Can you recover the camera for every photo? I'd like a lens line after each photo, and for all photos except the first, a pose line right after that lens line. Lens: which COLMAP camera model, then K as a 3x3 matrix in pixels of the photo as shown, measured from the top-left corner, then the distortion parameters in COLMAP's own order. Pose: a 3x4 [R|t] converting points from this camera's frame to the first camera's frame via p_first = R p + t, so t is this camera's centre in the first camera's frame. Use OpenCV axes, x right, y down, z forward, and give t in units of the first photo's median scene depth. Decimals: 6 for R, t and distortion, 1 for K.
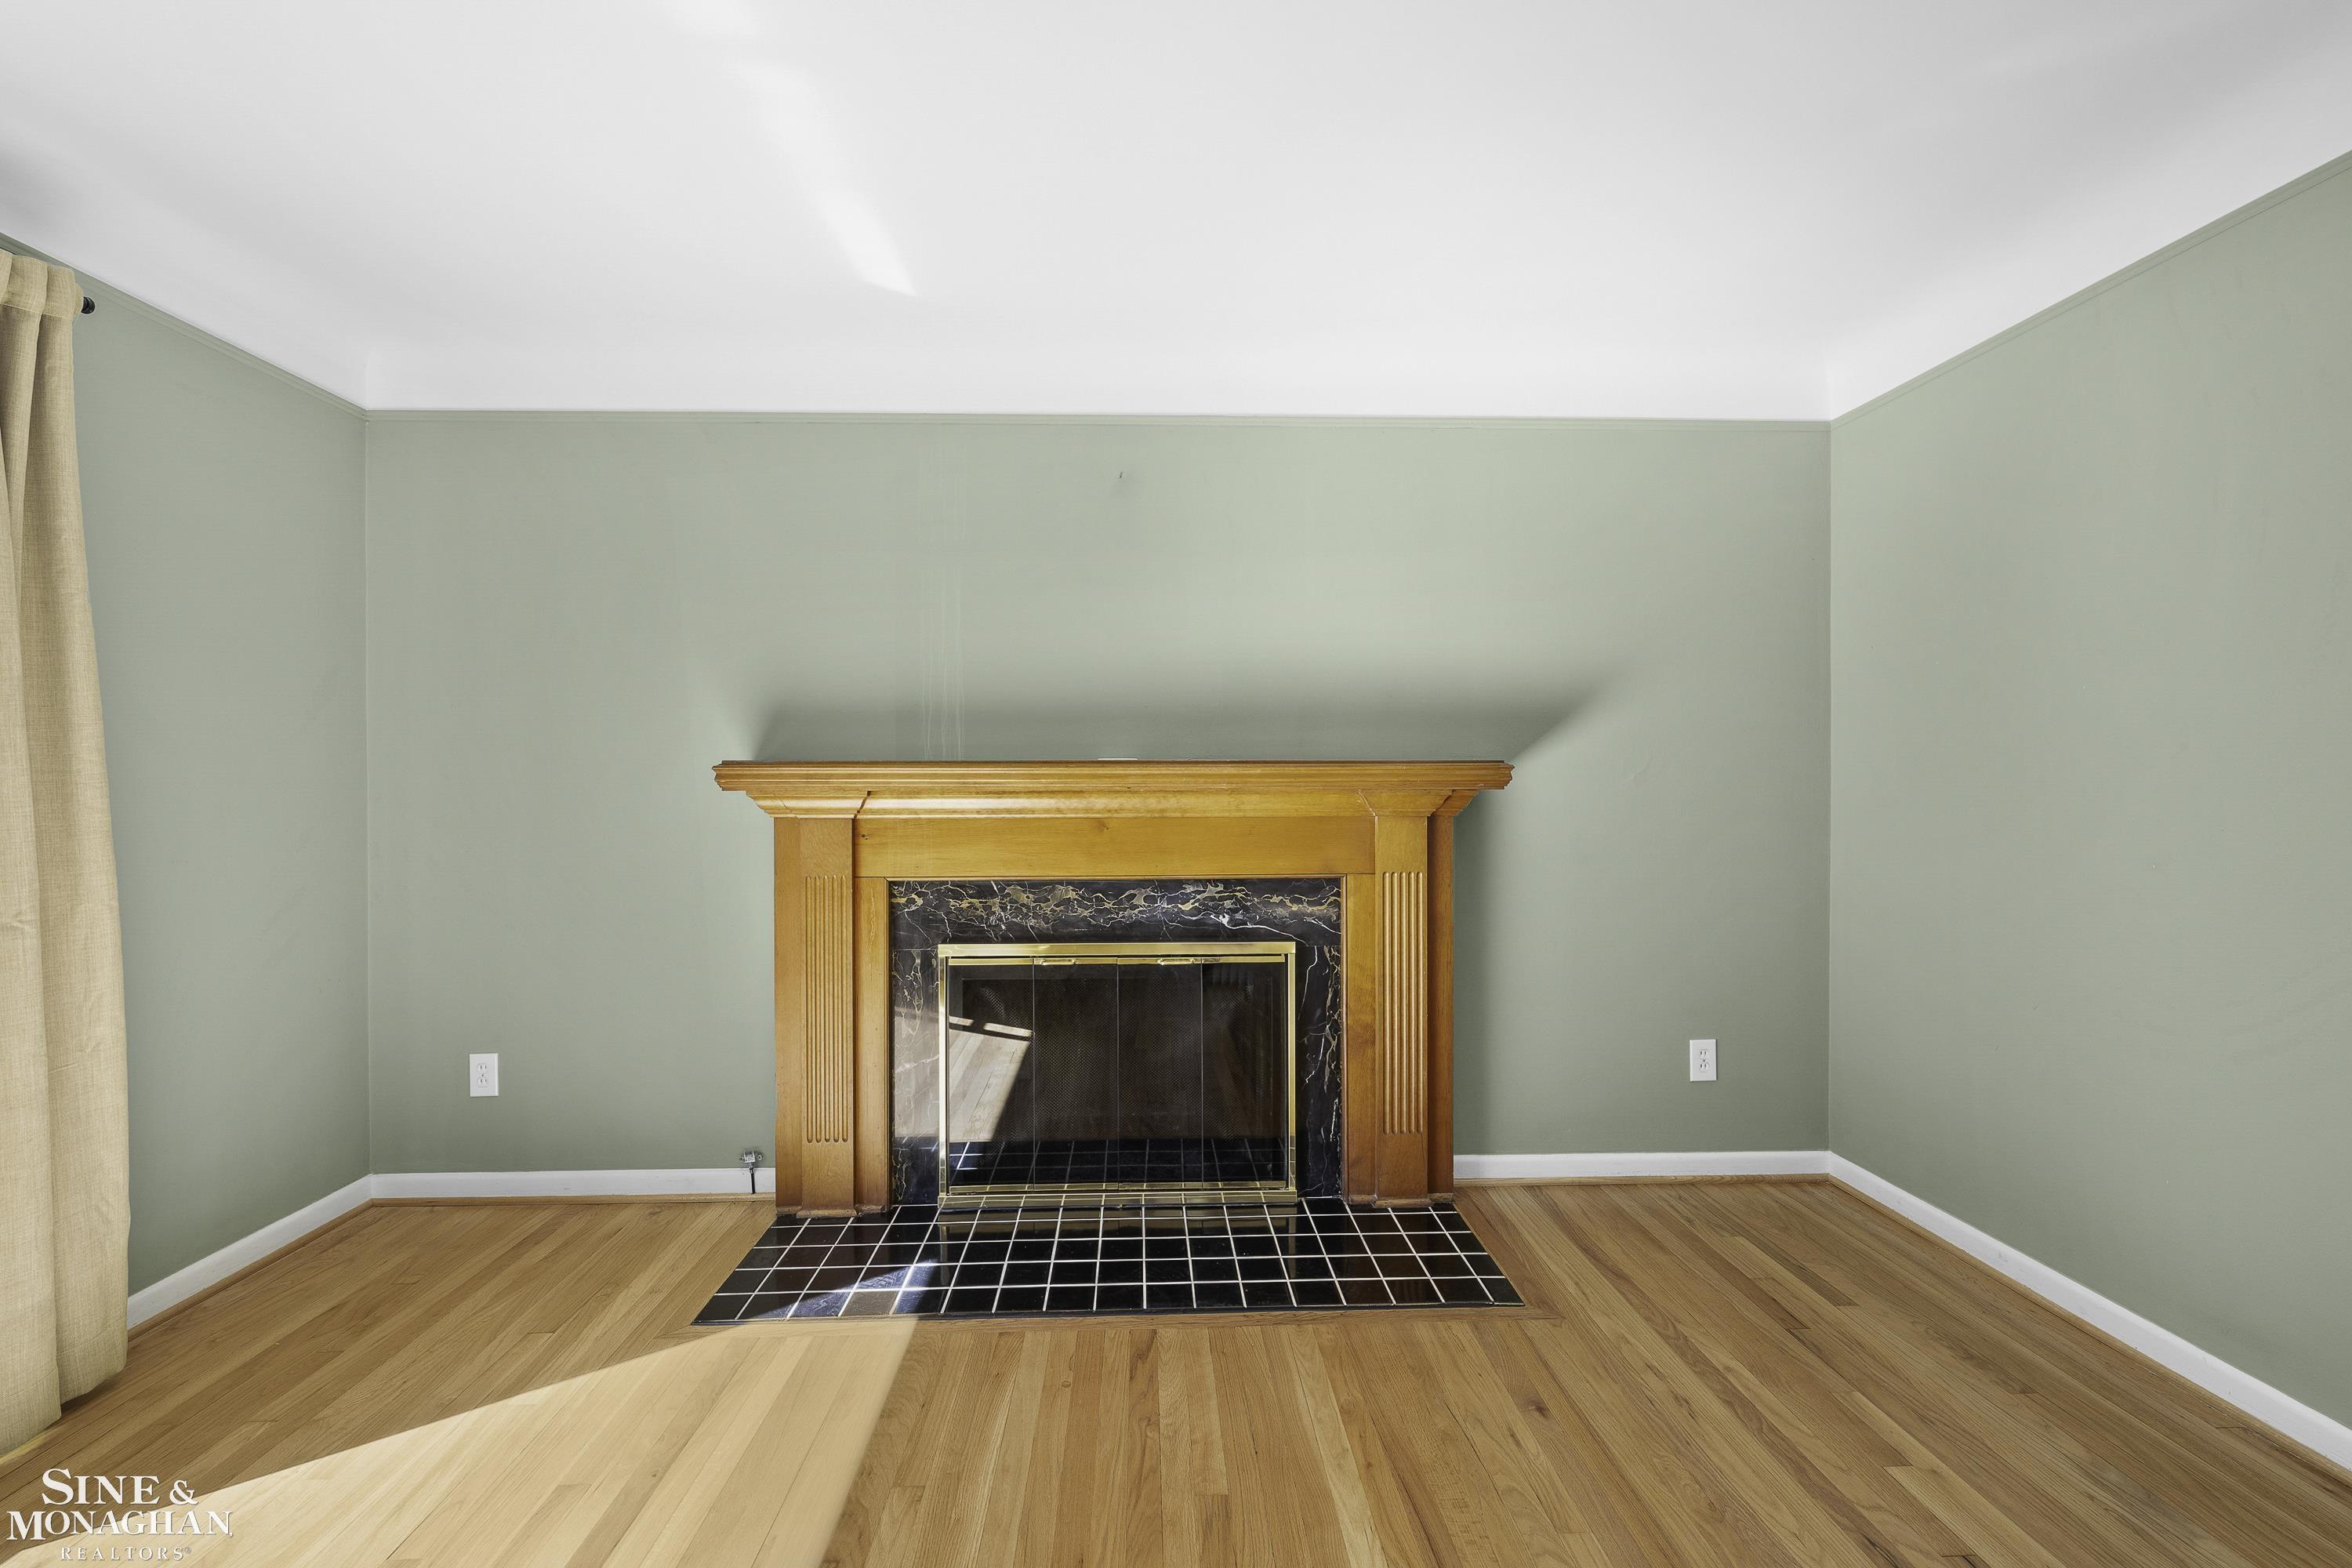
lens RADIAL K [[985.7, 0, 1176.0], [0, 985.7, 784.0], [0, 0, 1]] dist [-0.000152, 0.000009]
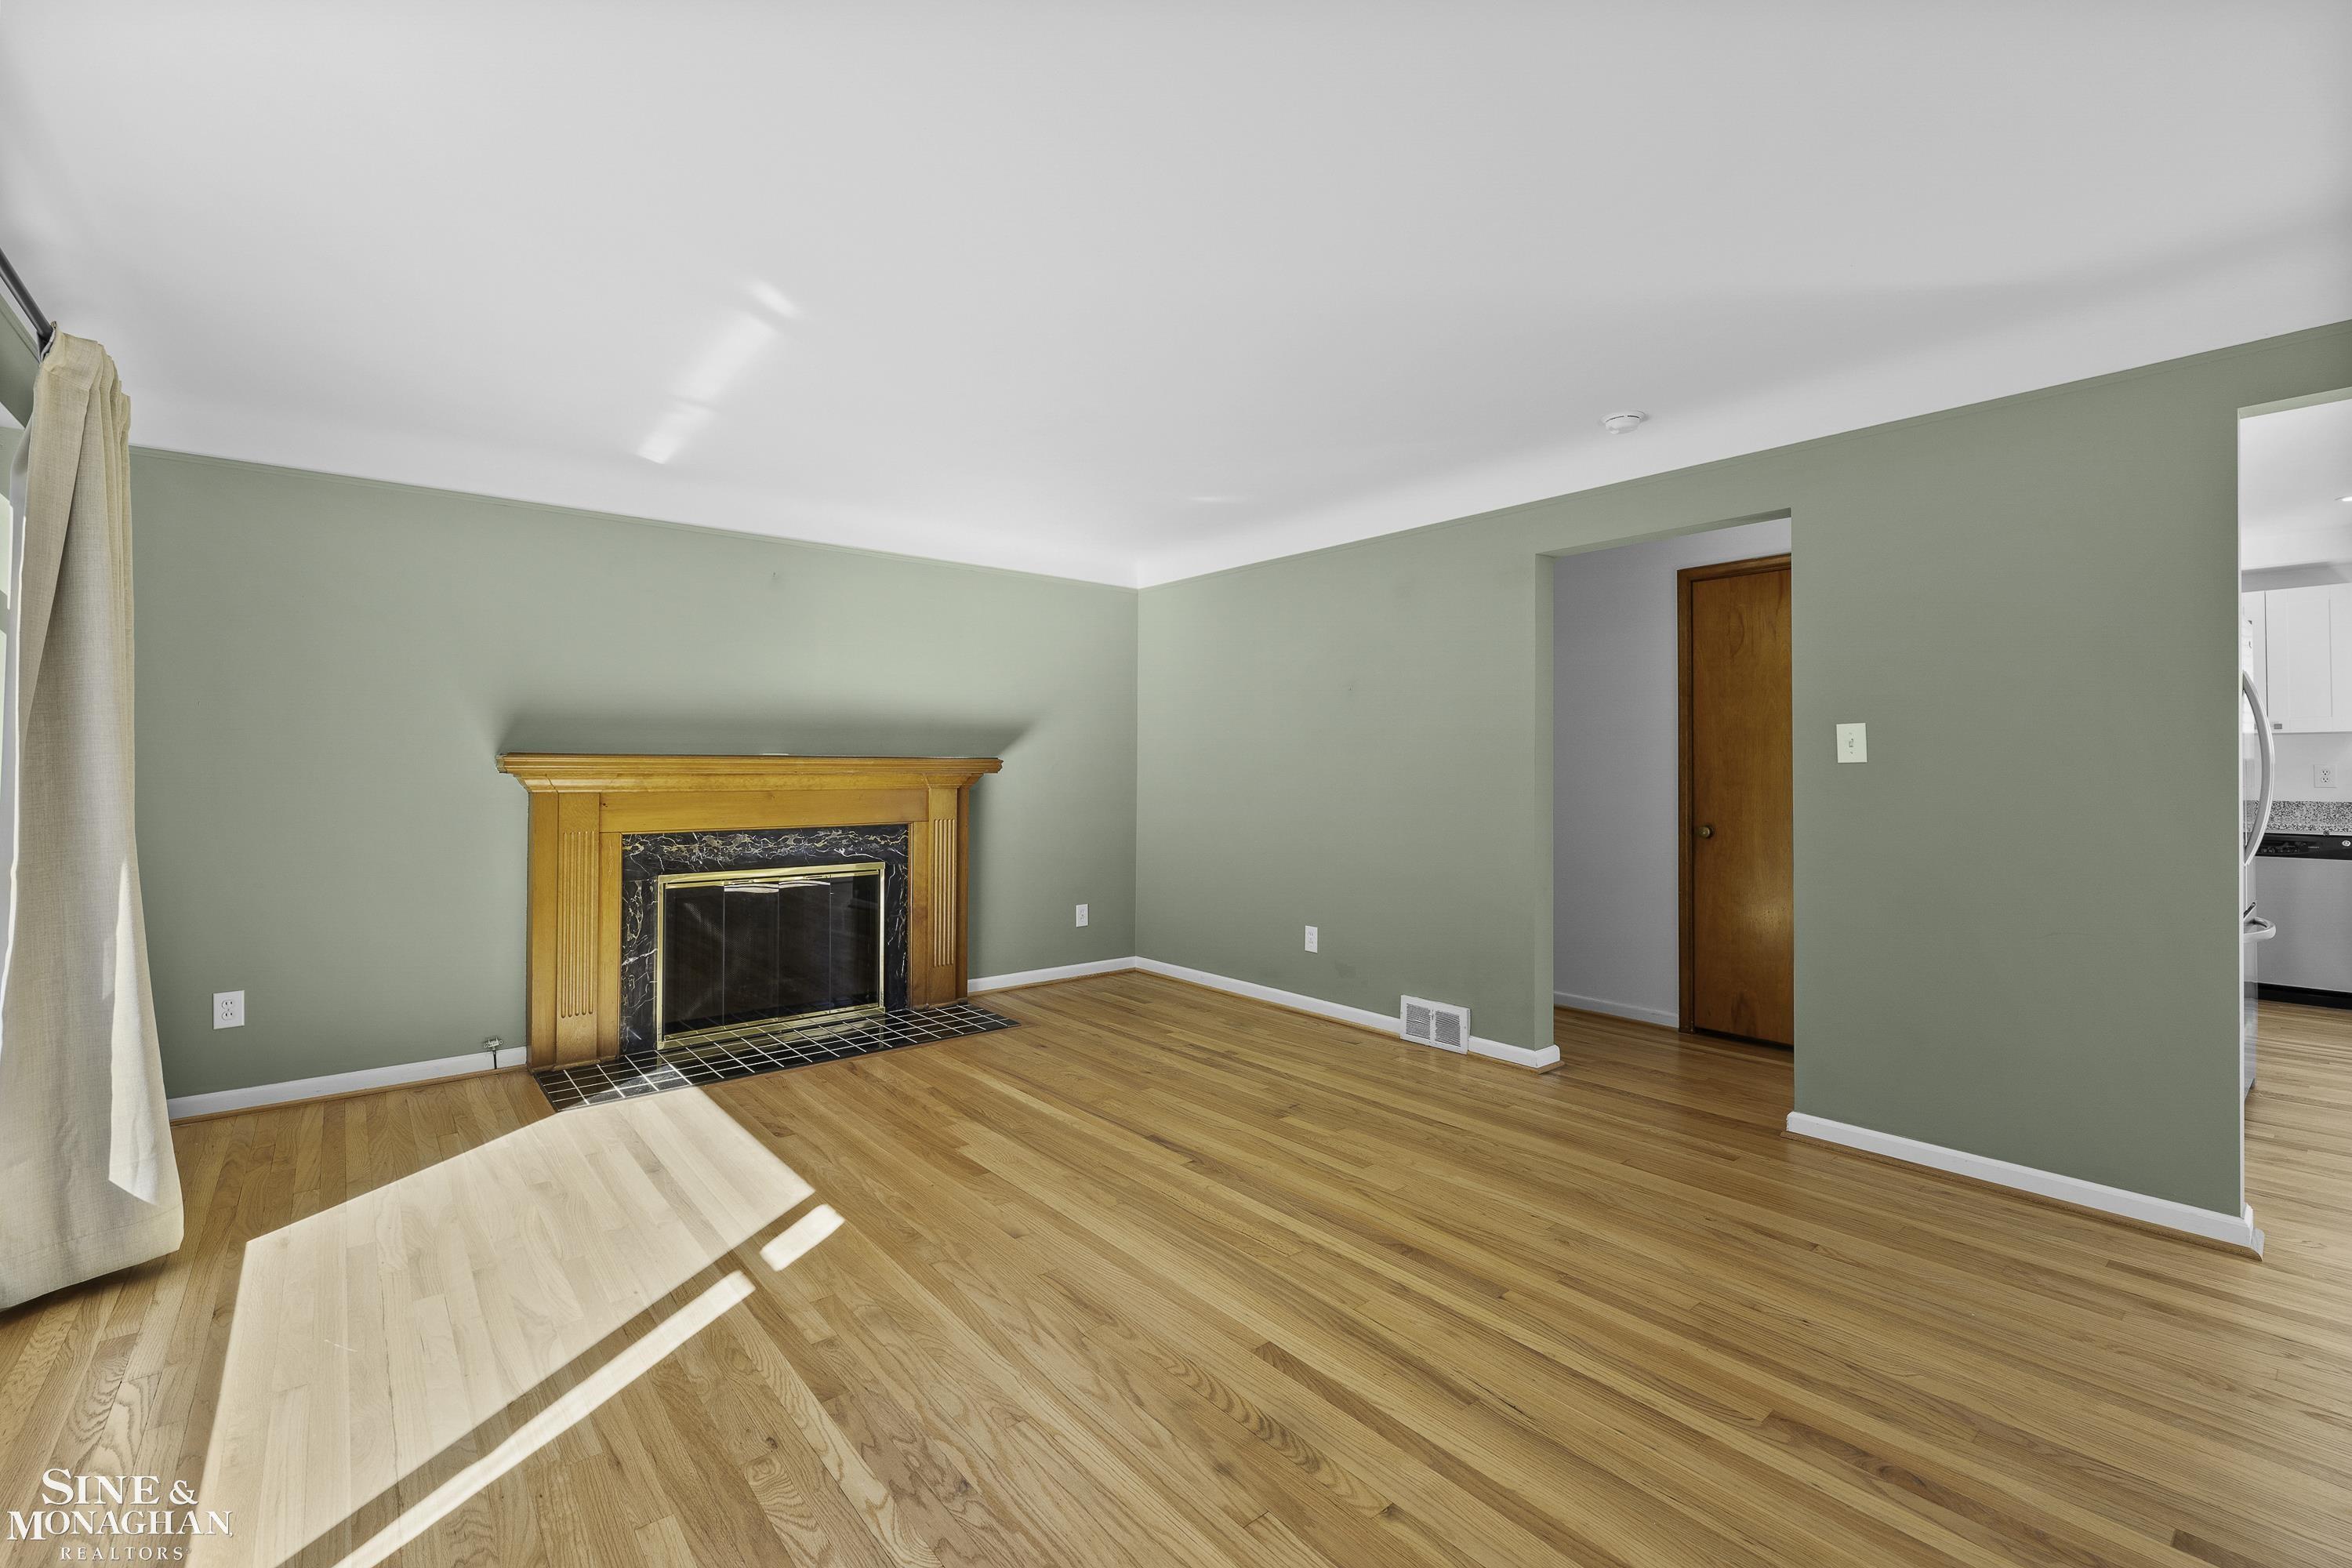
lens RADIAL K [[985.7, 0, 1176.0], [0, 985.7, 784.0], [0, 0, 1]] dist [-0.000152, 0.000009]
pose [[0.787420, -0.005828, 0.616389, -0.536197], [0.000069, 0.999956, 0.009366, 0.008669], [-0.616417, -0.007332, 0.787386, -0.660712]]
